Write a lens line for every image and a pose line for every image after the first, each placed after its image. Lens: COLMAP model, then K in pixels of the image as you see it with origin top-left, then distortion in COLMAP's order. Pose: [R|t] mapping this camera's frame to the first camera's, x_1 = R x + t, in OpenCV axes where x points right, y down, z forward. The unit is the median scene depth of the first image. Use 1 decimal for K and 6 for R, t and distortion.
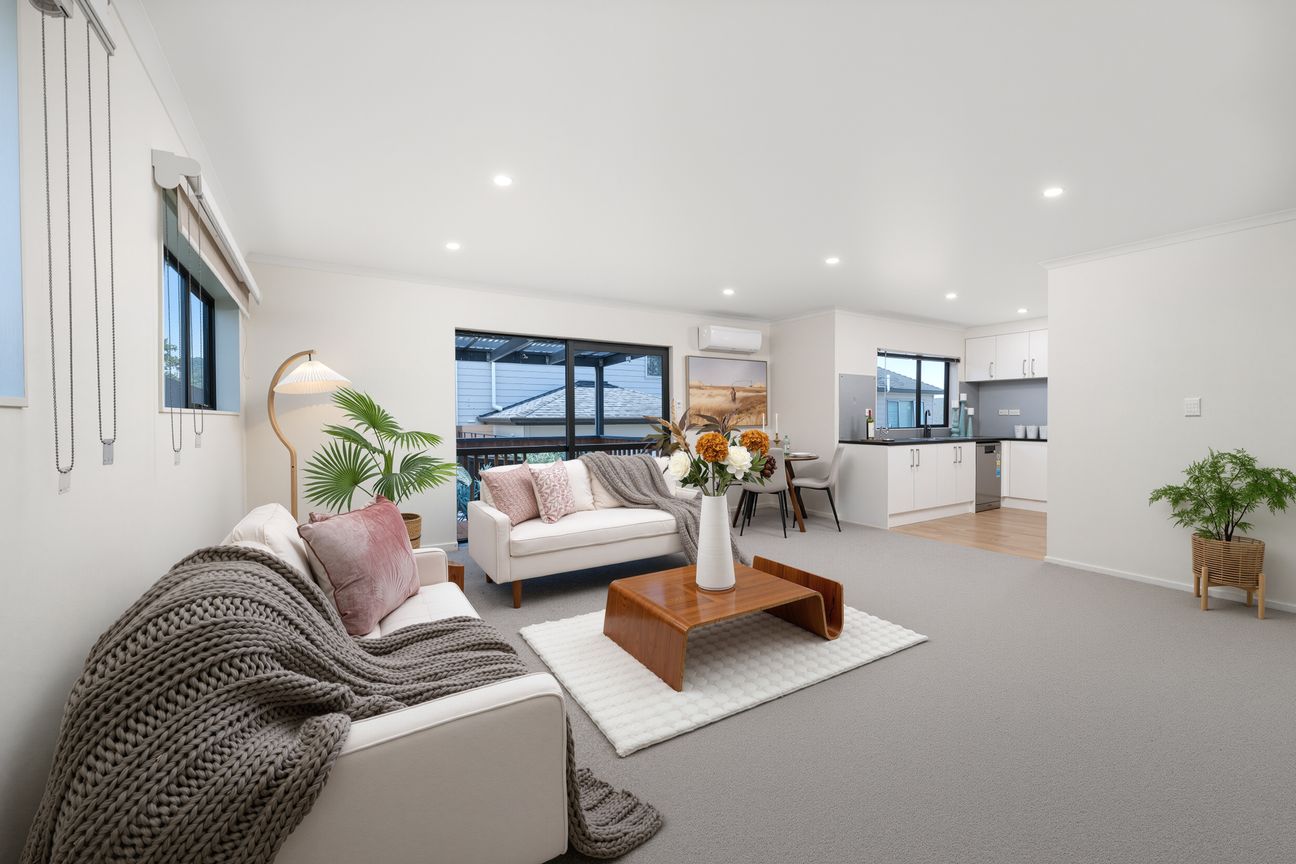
lens RADIAL K [[521.4, 0, 634.3], [0, 521.4, 435.5], [0, 0, 1]] dist [0.000143, -0.000135]
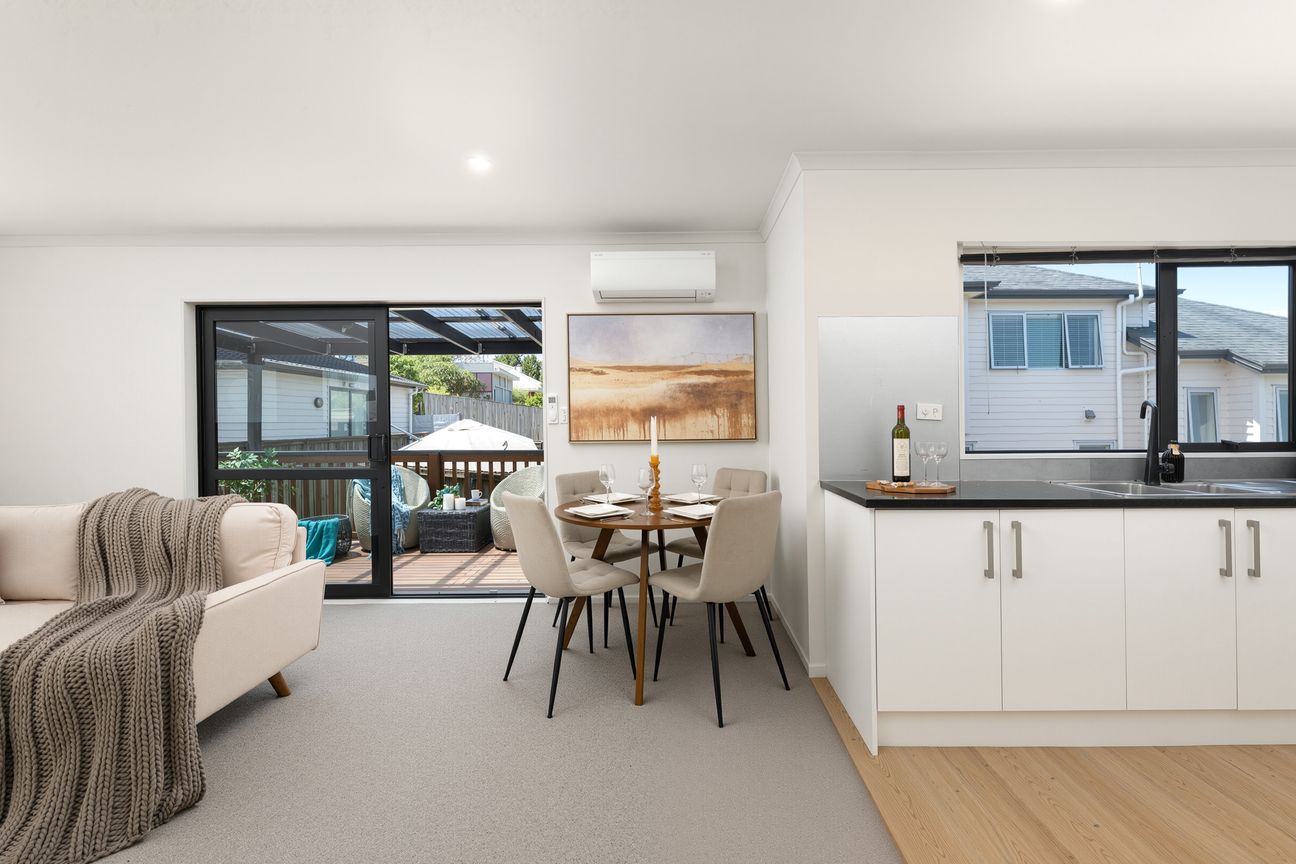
lens RADIAL K [[539.9, 0, 669.1], [0, 539.9, 438.0], [0, 0, 1]] dist [0.000240, 0.000000]
pose [[0.860423, 0.012453, -0.509428, 0.491584], [-0.014640, 0.999893, -0.000285, -0.022086], [0.509370, 0.007703, 0.860513, 0.557175]]
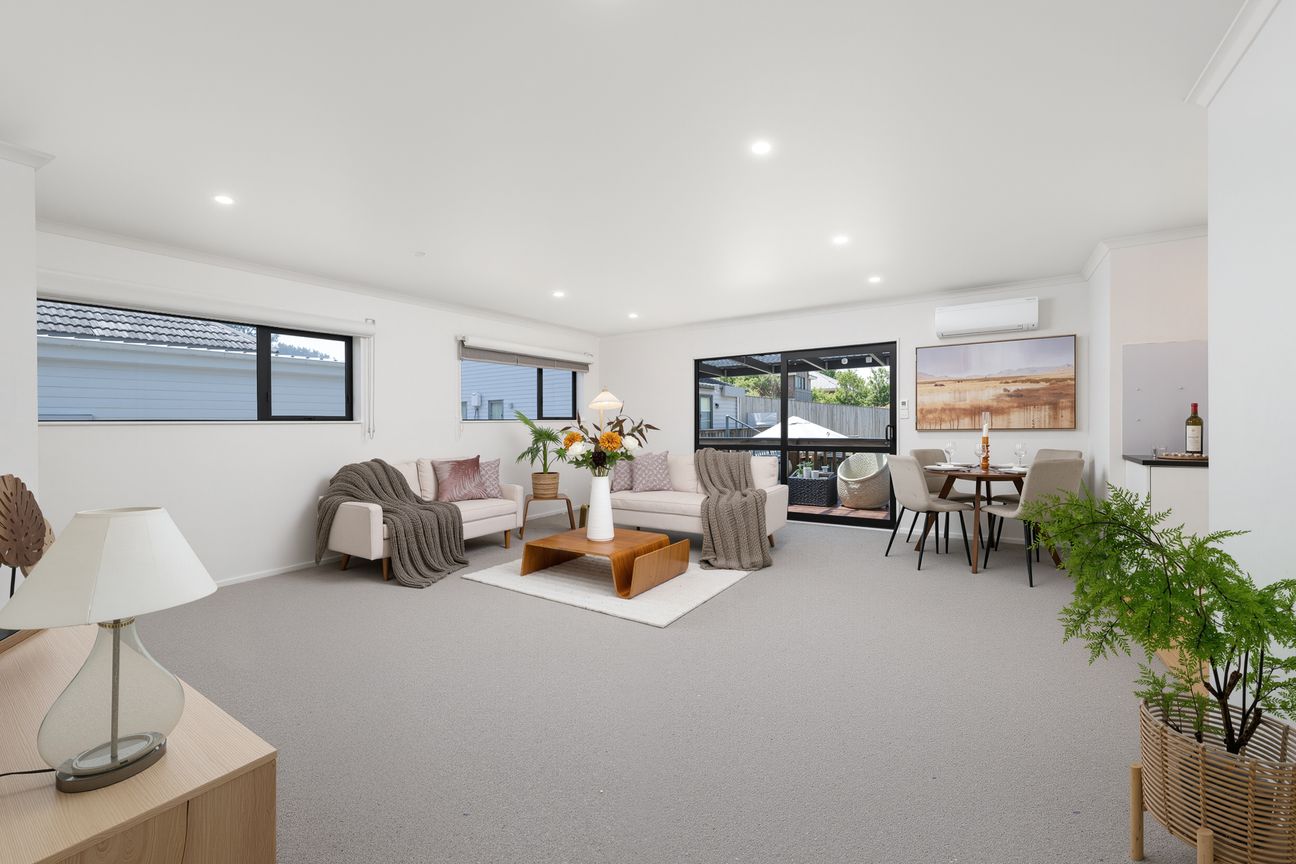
lens RADIAL K [[503.1, 0, 651.1], [0, 503.1, 437.2], [0, 0, 1]] dist [0.020432, 0.000074]
pose [[0.435398, 0.023666, -0.899927, 0.671493], [-0.019490, 0.999668, 0.016859, -0.010504], [0.900027, 0.010199, 0.435715, 0.236062]]
